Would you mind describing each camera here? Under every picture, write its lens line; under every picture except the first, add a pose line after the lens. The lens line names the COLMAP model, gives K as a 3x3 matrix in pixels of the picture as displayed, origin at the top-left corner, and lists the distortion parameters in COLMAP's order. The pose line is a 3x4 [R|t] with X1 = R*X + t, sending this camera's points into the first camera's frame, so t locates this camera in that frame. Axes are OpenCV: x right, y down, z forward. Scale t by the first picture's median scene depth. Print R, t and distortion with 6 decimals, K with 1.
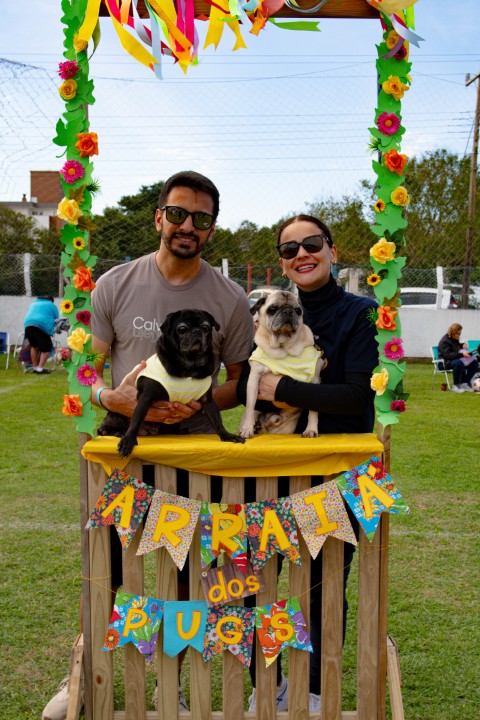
lens RADIAL K [[858.0, 0, 240.0], [0, 858.0, 360.0], [0, 0, 1]] dist [-0.085601, 0.046335]
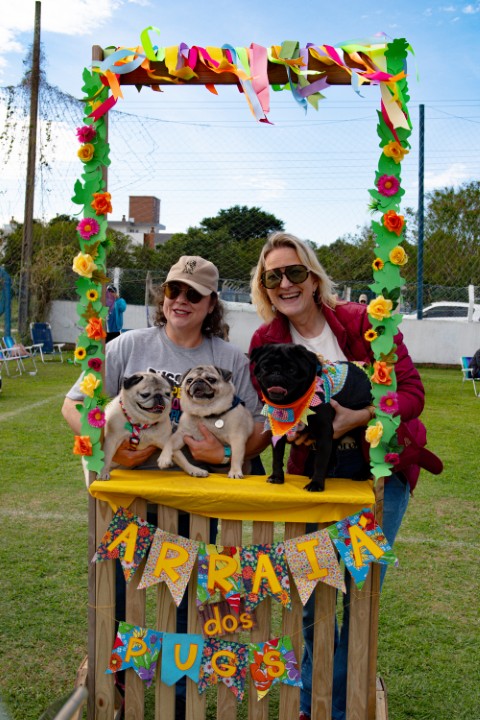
lens RADIAL K [[727.2, 0, 228.1], [0, 727.2, 336.9], [0, 0, 1]] dist [-0.086506, 0.078236]
pose [[0.994851, 0.025369, -0.098127, 0.071332], [-0.028091, 0.999255, -0.026454, -0.064686], [0.097383, 0.029075, 0.994822, 0.112252]]
